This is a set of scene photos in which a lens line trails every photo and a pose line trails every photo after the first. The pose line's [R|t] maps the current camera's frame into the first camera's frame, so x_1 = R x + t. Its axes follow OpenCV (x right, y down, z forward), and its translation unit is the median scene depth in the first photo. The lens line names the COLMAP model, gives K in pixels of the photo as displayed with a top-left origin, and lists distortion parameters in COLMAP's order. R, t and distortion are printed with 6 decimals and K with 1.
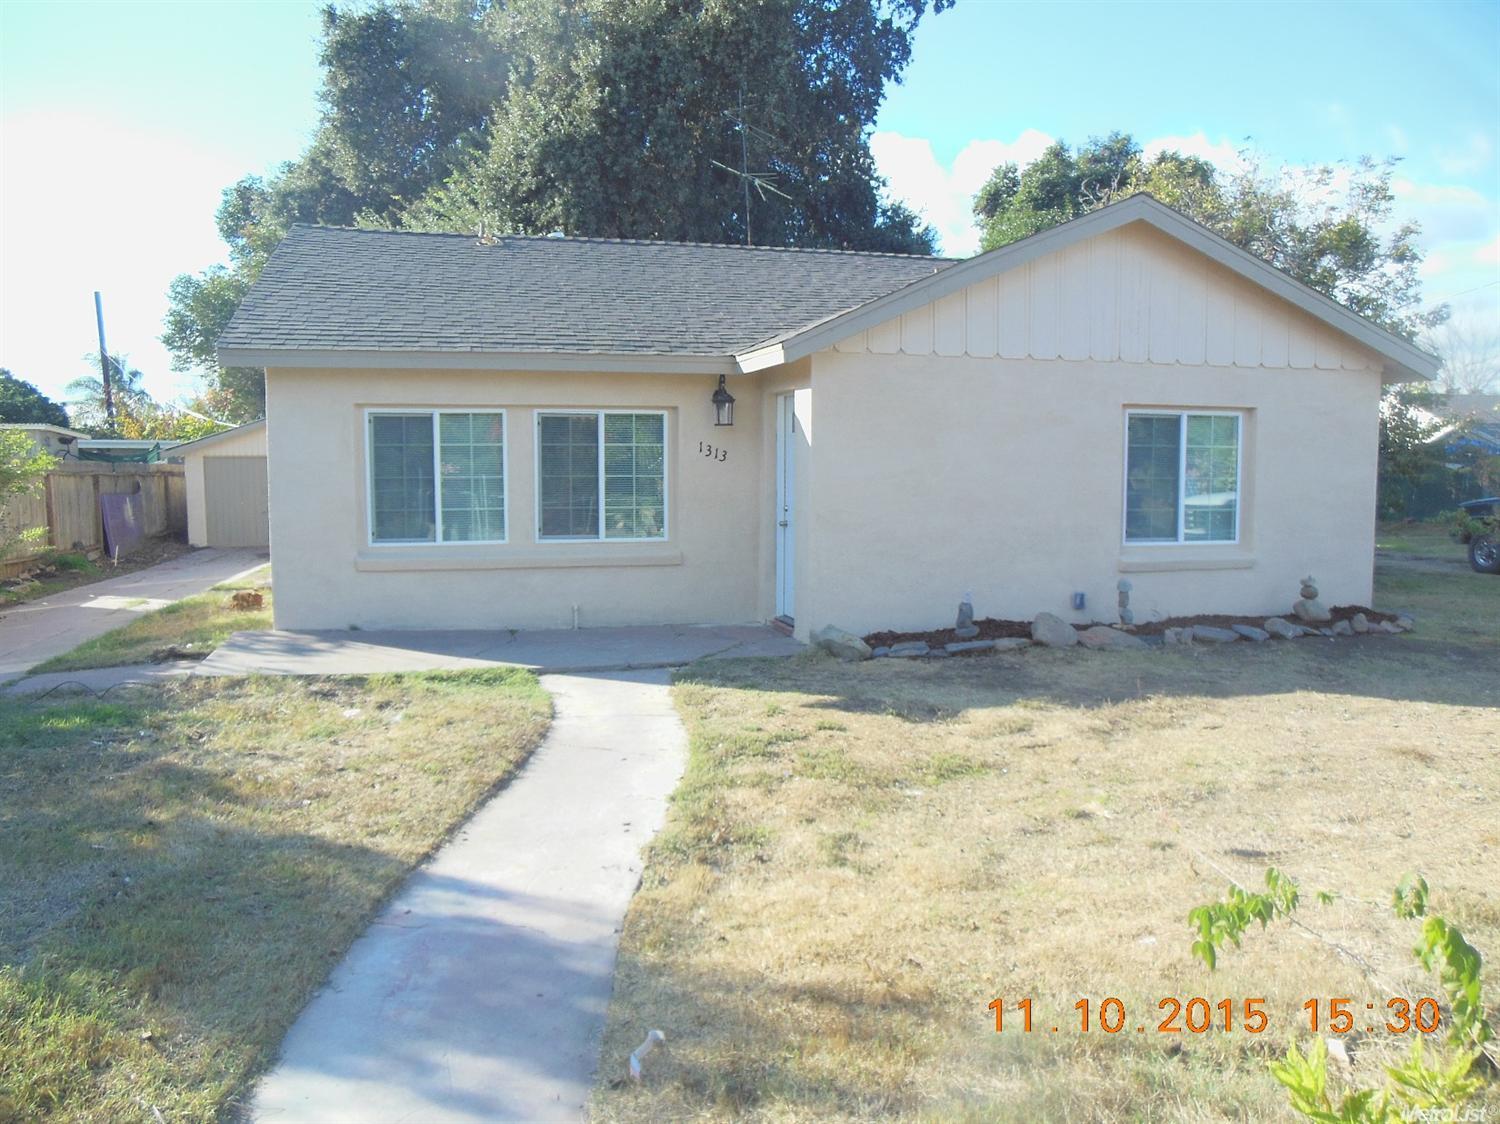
lens RADIAL K [[1127.1, 0, 750.0], [0, 1127.1, 562.0], [0, 0, 1]] dist [-0.065654, 0.105763]
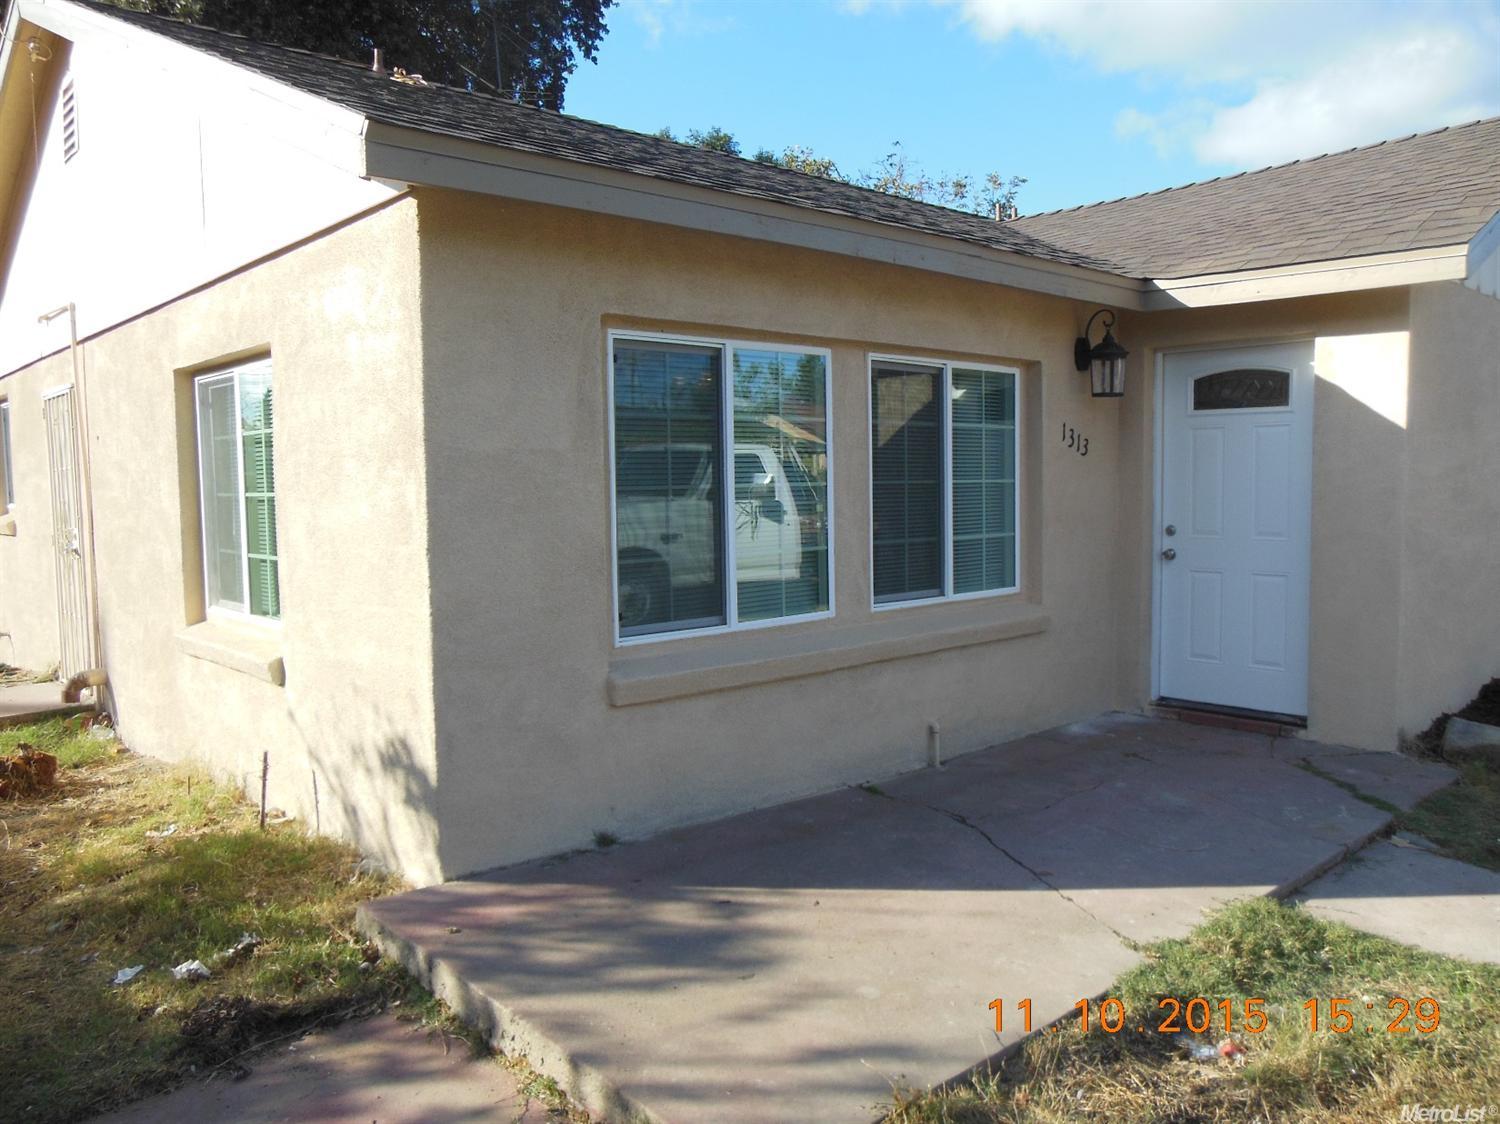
lens RADIAL K [[1127.1, 0, 750.0], [0, 1127.1, 562.0], [0, 0, 1]] dist [-0.065654, 0.105763]
pose [[0.897017, -0.038454, 0.440319, -0.454471], [0.040510, 0.999168, 0.004734, -0.043972], [-0.440135, 0.013590, 0.897829, 0.546683]]
